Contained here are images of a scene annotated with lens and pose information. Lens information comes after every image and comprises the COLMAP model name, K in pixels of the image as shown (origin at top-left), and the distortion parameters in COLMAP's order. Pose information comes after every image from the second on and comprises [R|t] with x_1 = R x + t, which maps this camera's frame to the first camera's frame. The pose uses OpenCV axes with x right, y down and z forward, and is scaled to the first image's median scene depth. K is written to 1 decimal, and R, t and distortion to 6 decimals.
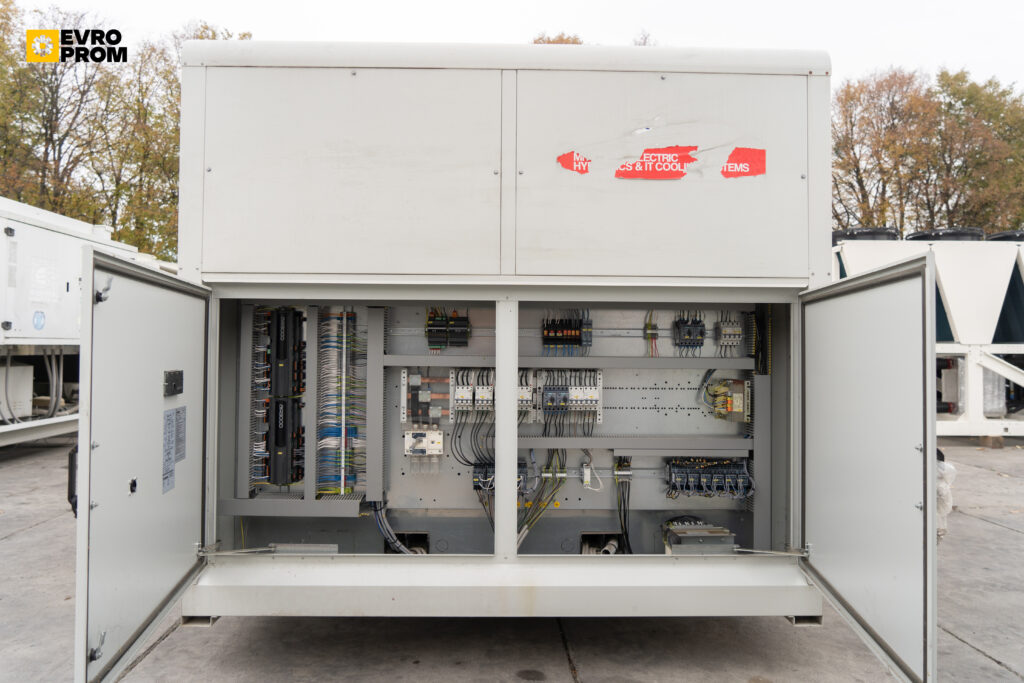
lens RADIAL K [[684.4, 0, 517.0], [0, 684.4, 340.0], [0, 0, 1]] dist [-0.031546, 0.012799]
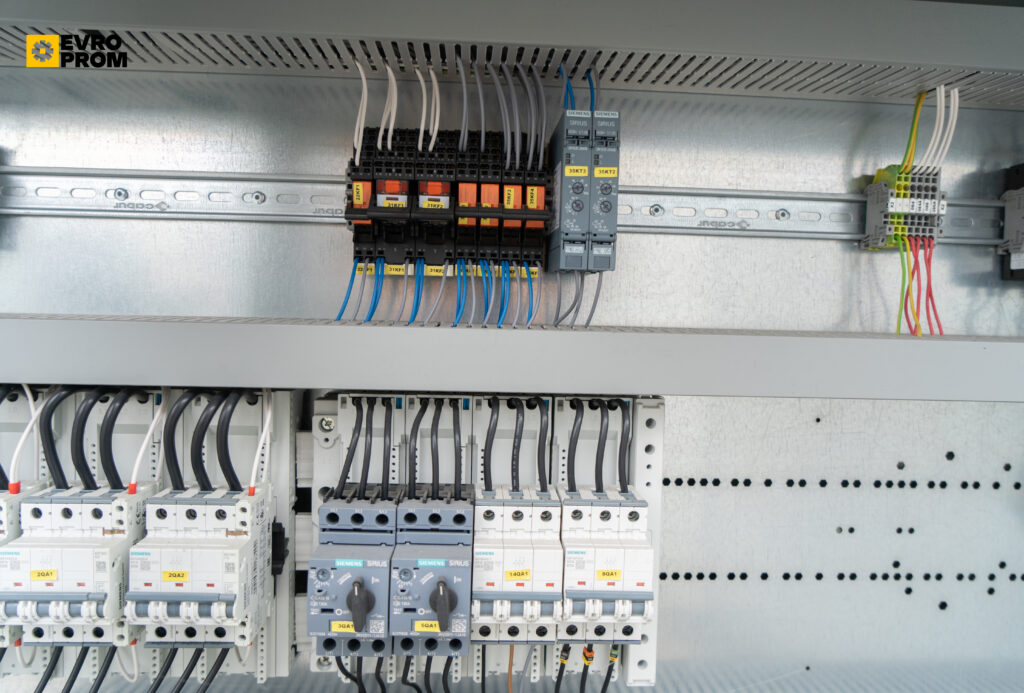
lens RADIAL K [[732.3, 0, 509.7], [0, 732.3, 346.7], [0, 0, 1]] dist [-0.002722, -0.000155]
pose [[0.998920, 0.015546, 0.043784, 0.074088], [-0.017664, 0.998672, 0.048403, 0.020534], [-0.042973, -0.049124, 0.997868, 0.804263]]
